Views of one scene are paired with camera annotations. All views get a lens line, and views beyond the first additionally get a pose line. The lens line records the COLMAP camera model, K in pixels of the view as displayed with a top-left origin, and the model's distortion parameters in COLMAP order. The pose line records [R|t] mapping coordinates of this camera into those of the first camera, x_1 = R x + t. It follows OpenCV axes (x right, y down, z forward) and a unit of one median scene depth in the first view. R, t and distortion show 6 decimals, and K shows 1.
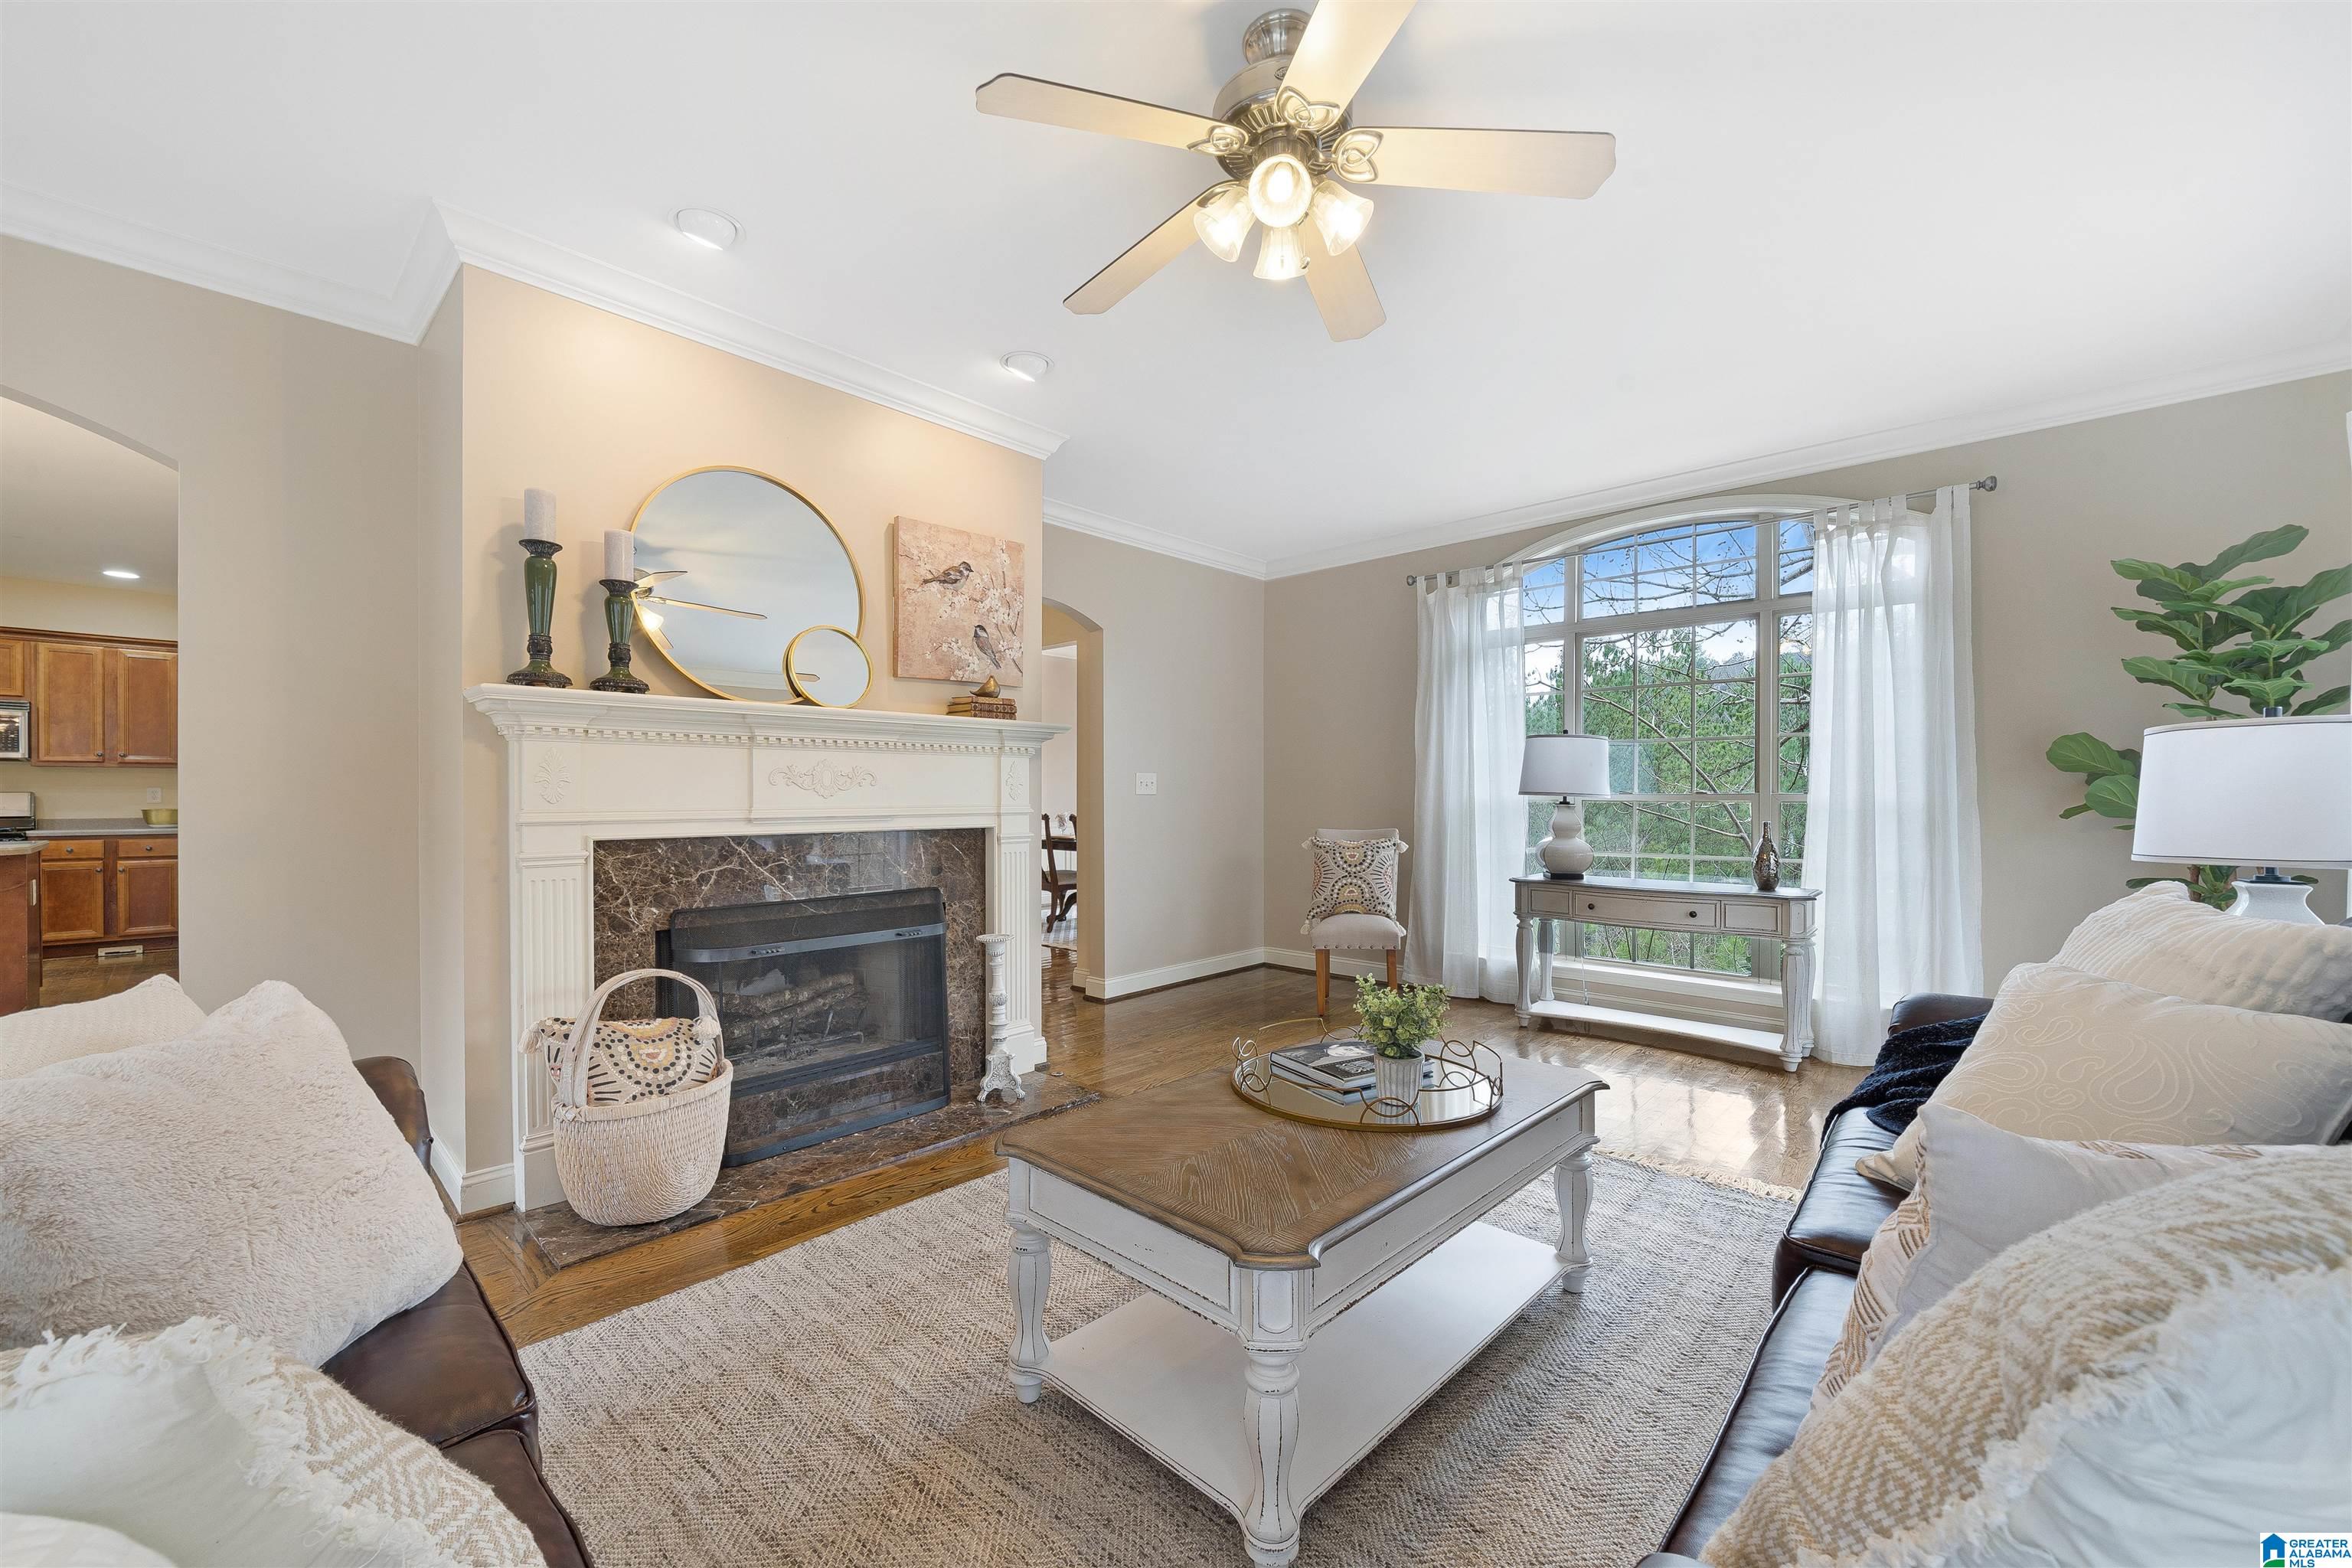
lens RADIAL K [[929.7, 0, 1170.2], [0, 929.7, 793.3], [0, 0, 1]] dist [-0.000664, -0.000184]
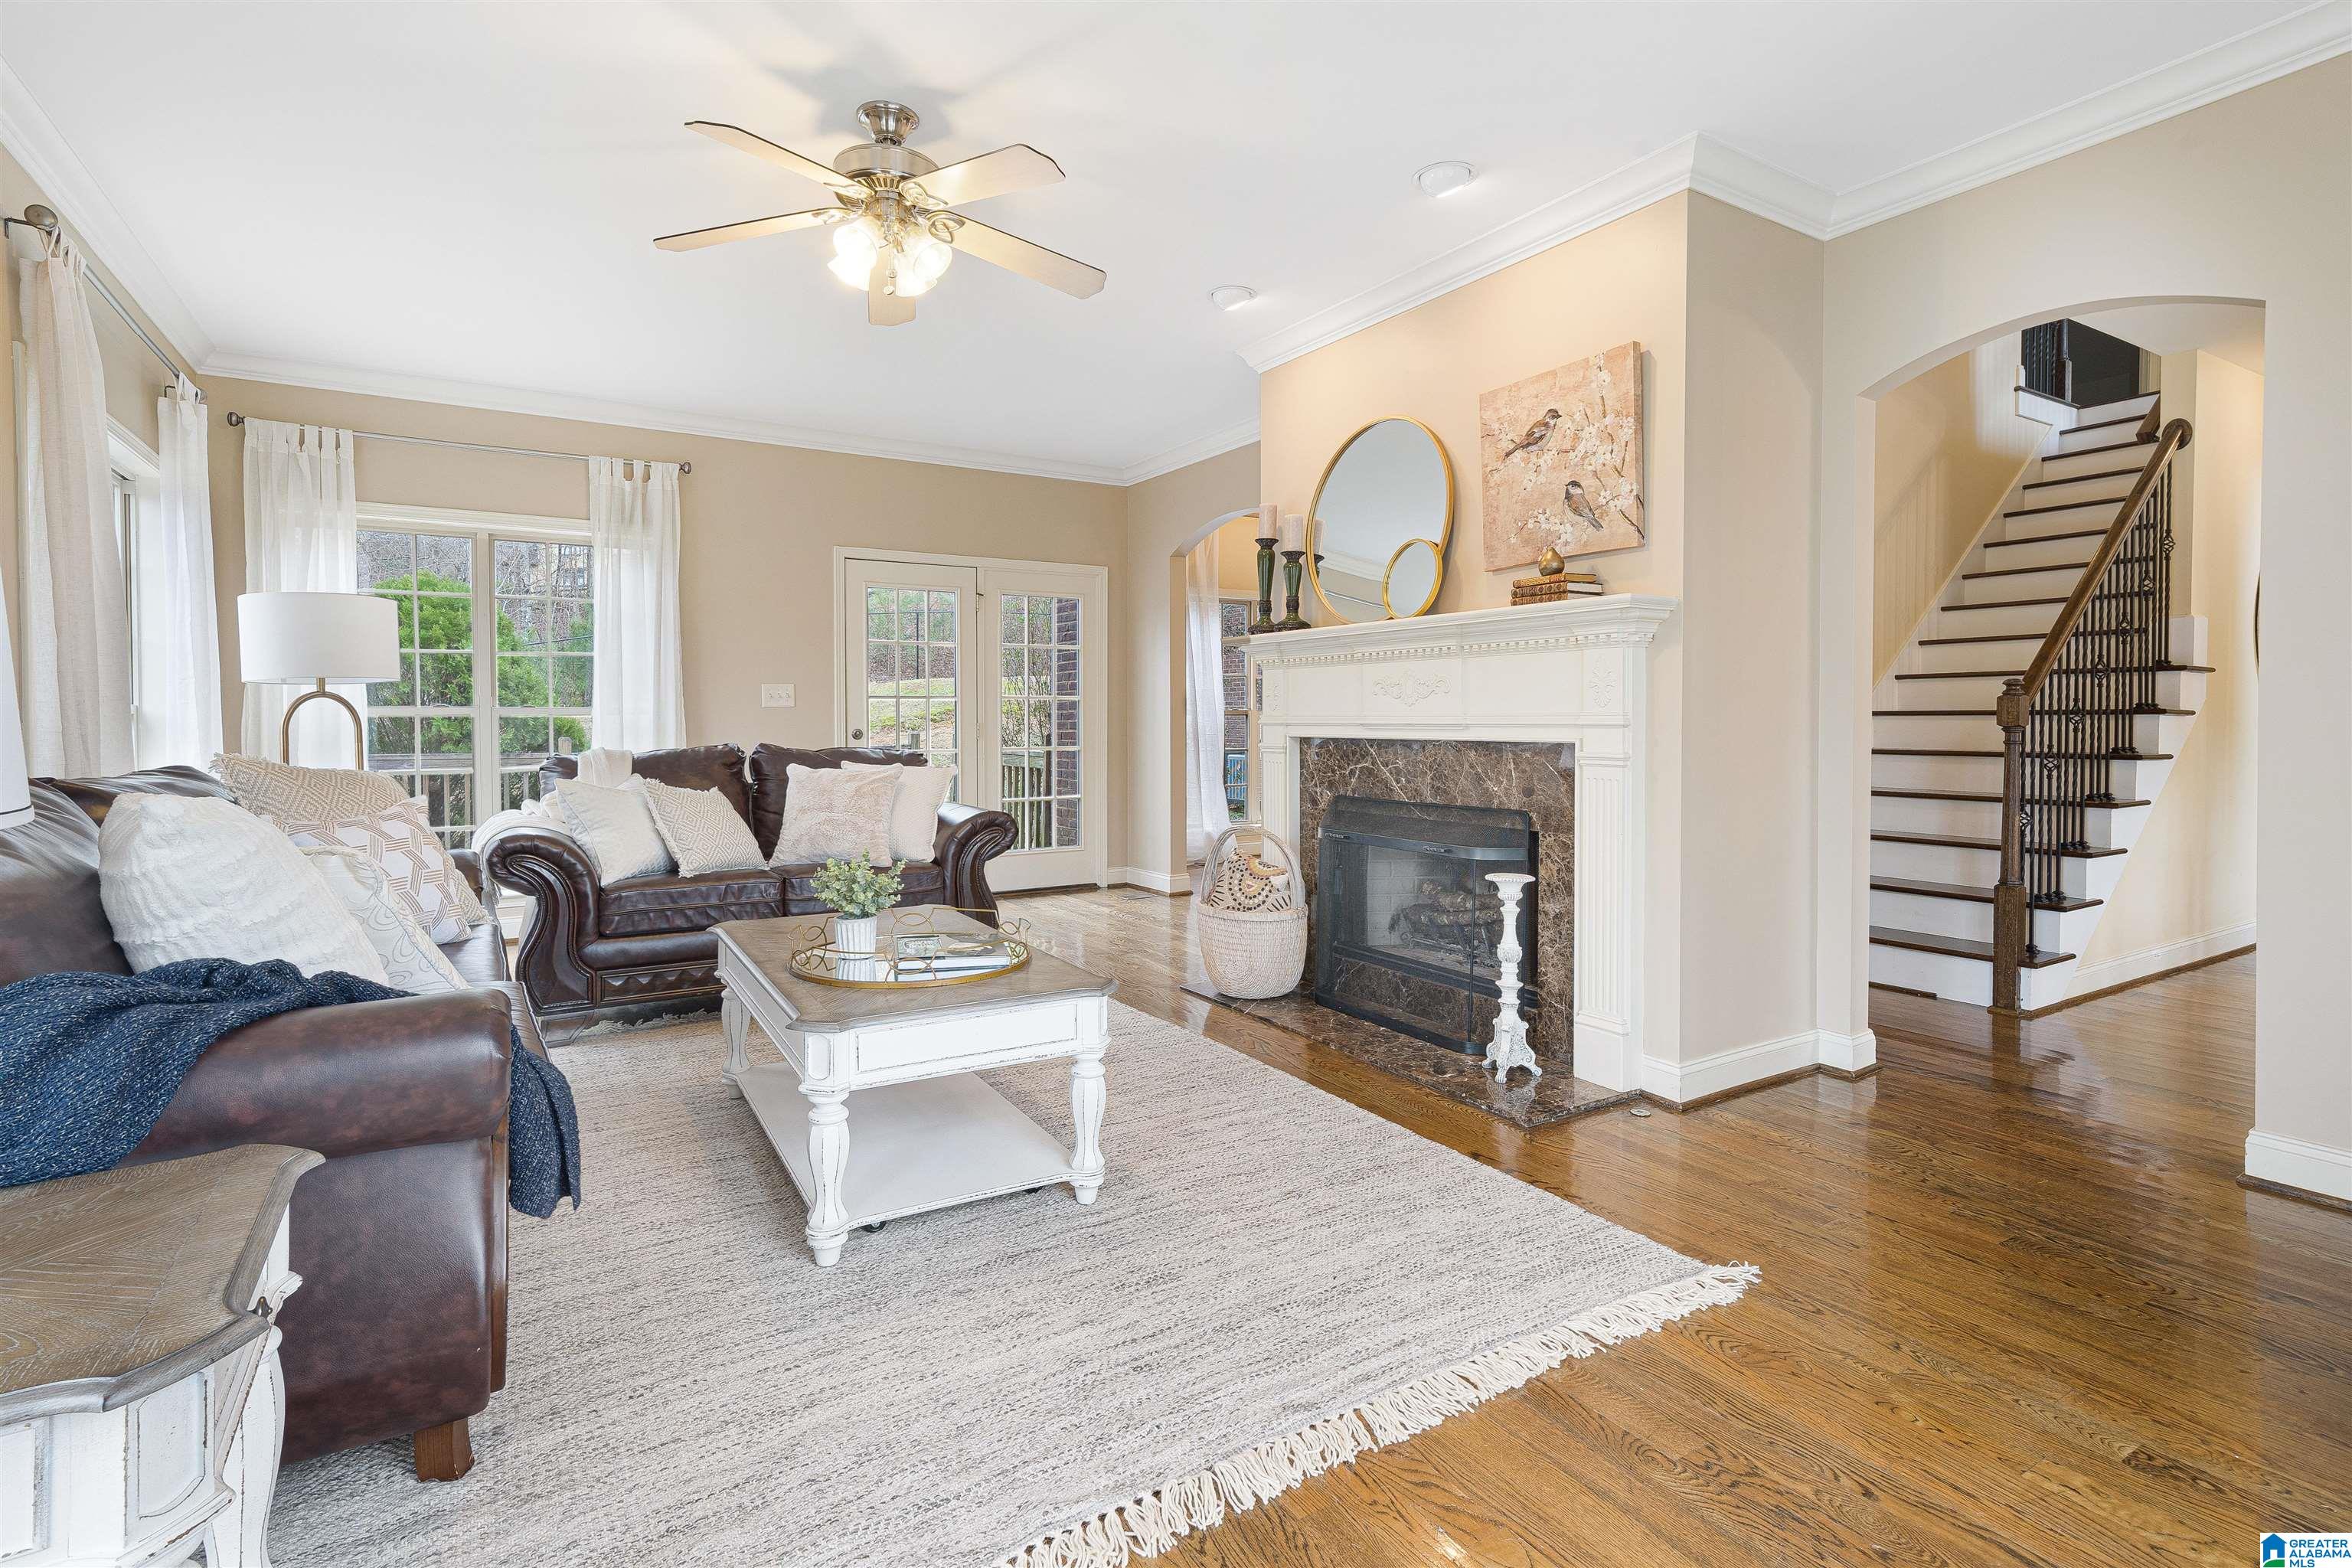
lens RADIAL K [[1112.5, 0, 1174.0], [0, 1112.5, 728.2], [0, 0, 1]] dist [-0.000031, -0.000050]
pose [[-0.260509, 0.010618, -0.965413, 0.809391], [0.001534, 0.999943, 0.010584, 0.014608], [0.965470, 0.001276, -0.260511, 0.961788]]
